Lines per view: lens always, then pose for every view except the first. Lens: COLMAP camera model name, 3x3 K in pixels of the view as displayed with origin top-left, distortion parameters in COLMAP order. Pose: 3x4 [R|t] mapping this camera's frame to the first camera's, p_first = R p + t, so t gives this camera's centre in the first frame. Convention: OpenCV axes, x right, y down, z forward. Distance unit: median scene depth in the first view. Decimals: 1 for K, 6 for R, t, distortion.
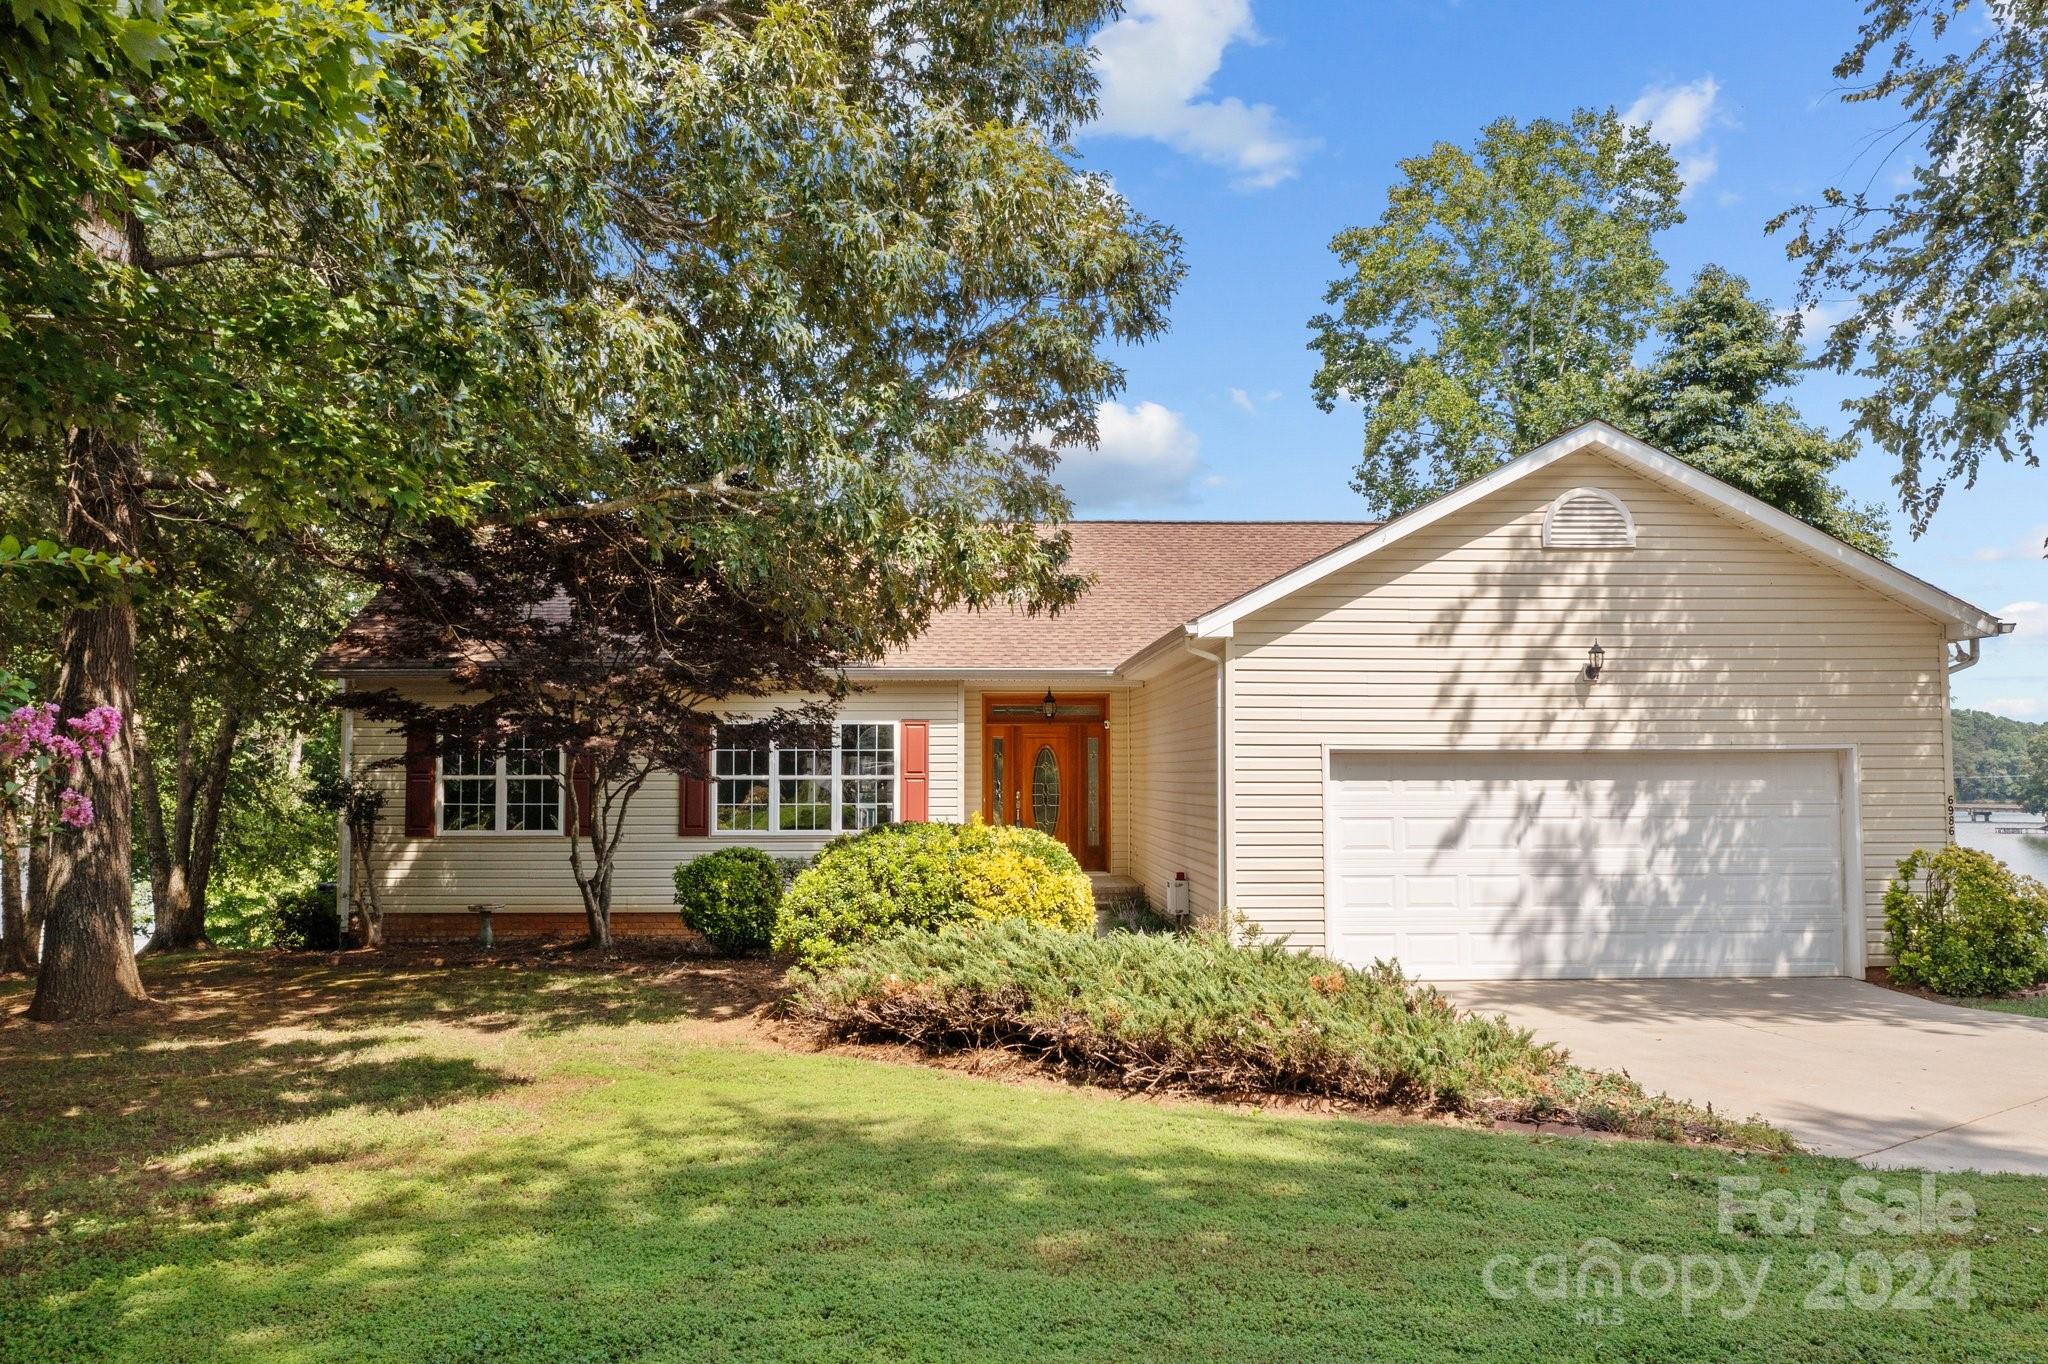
lens RADIAL K [[1629.8, 0, 1028.3], [0, 1629.8, 682.5], [0, 0, 1]] dist [0.047266, -0.020305]
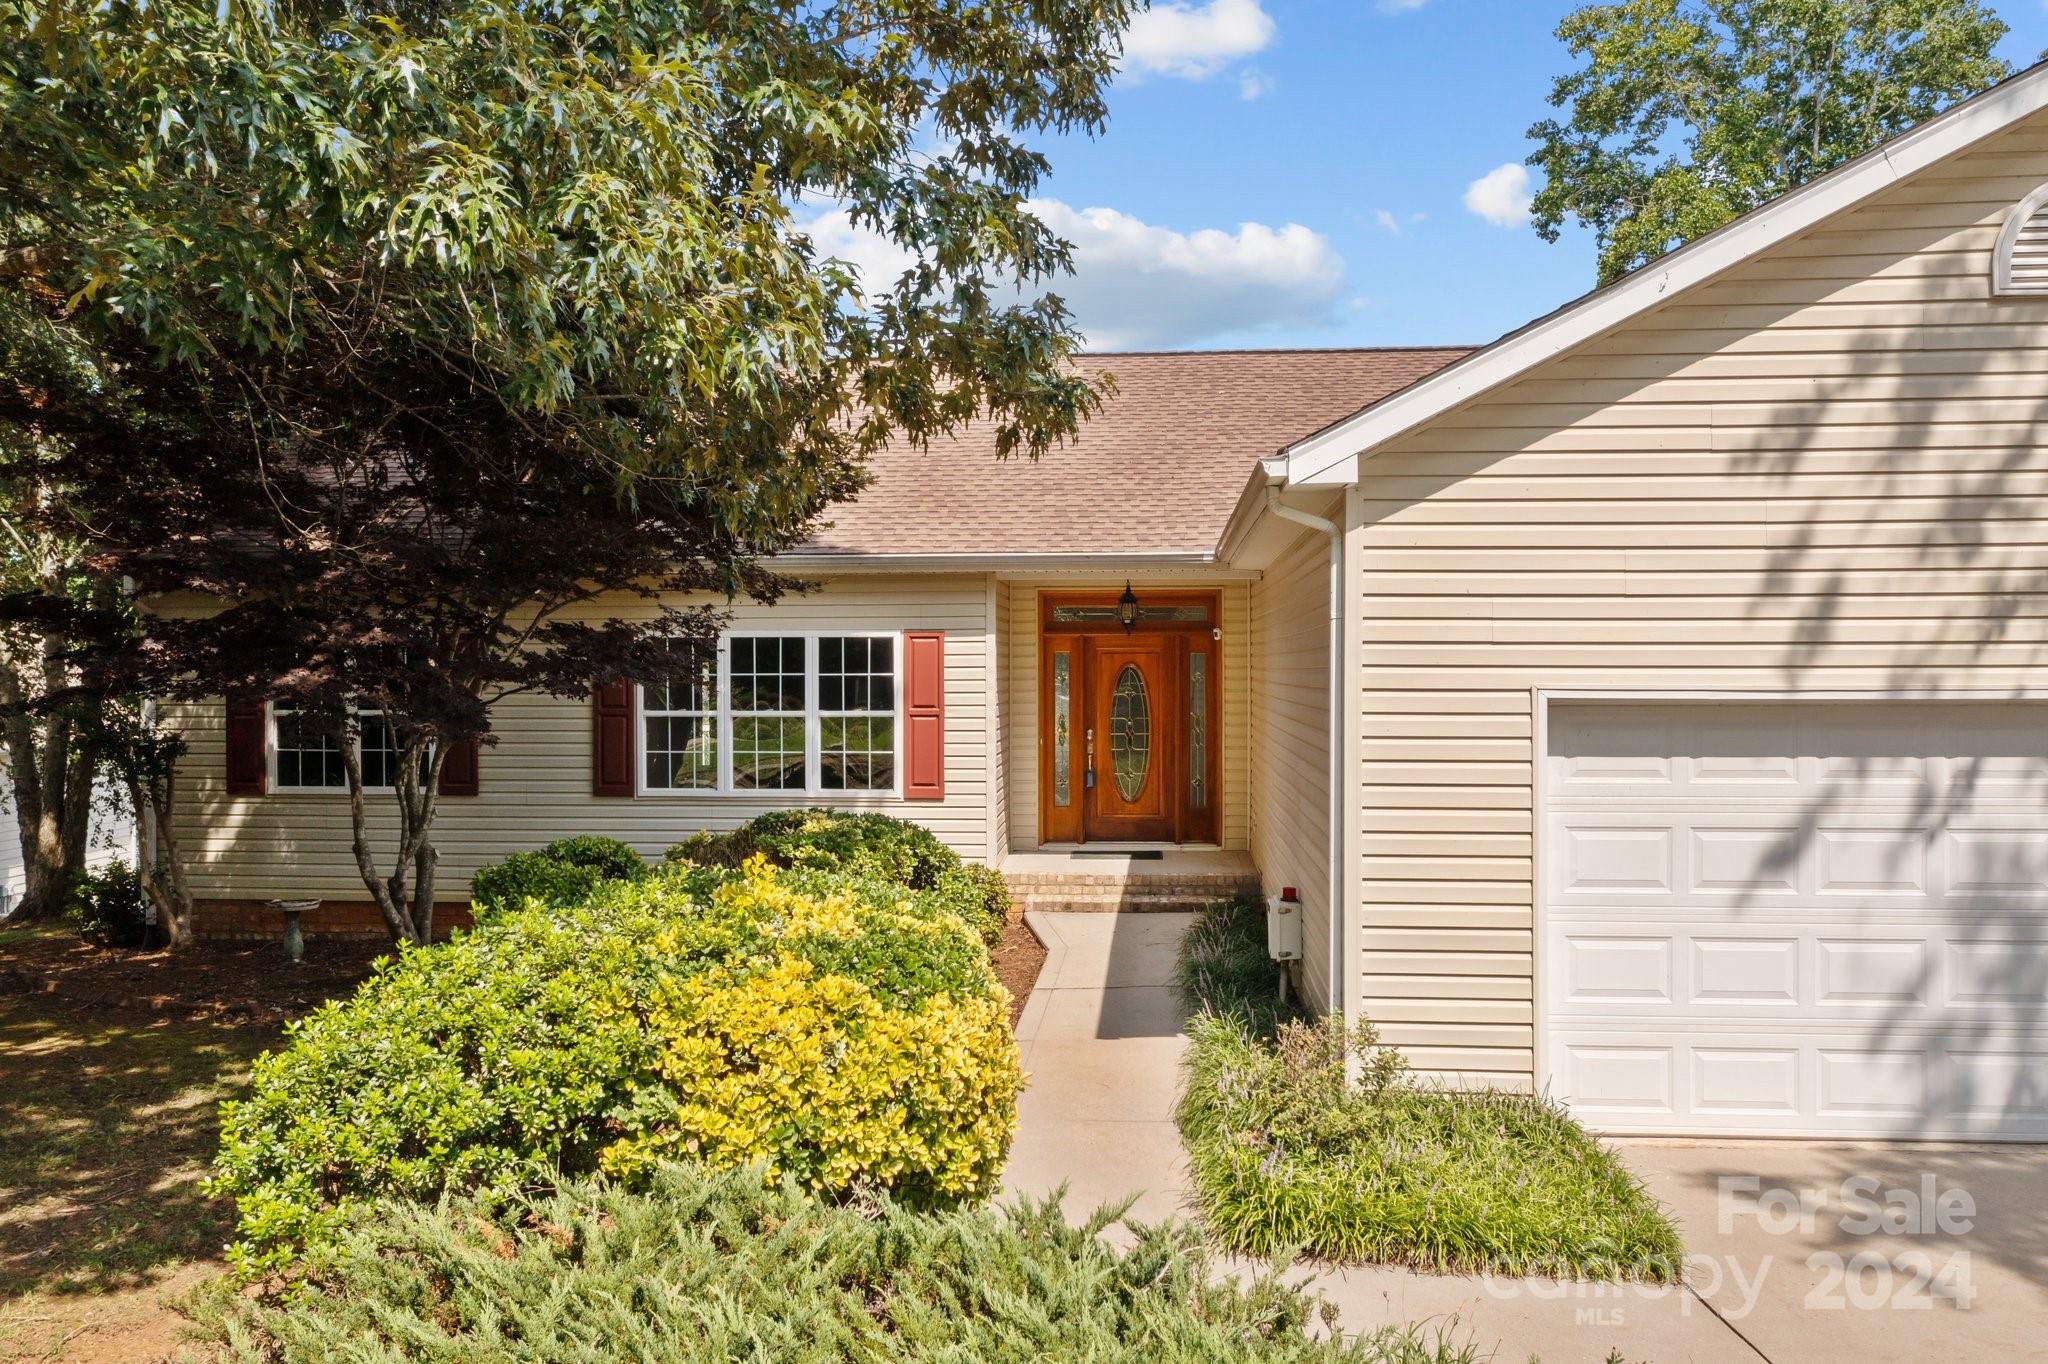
lens RADIAL K [[1629.8, 0, 1025.2], [0, 1629.8, 676.9], [0, 0, 1]] dist [0.047266, -0.020305]
pose [[0.992013, -0.000548, -0.126137, 0.060254], [0.008429, 0.998043, 0.061959, 0.000398], [0.125856, -0.062527, 0.990076, 0.326561]]
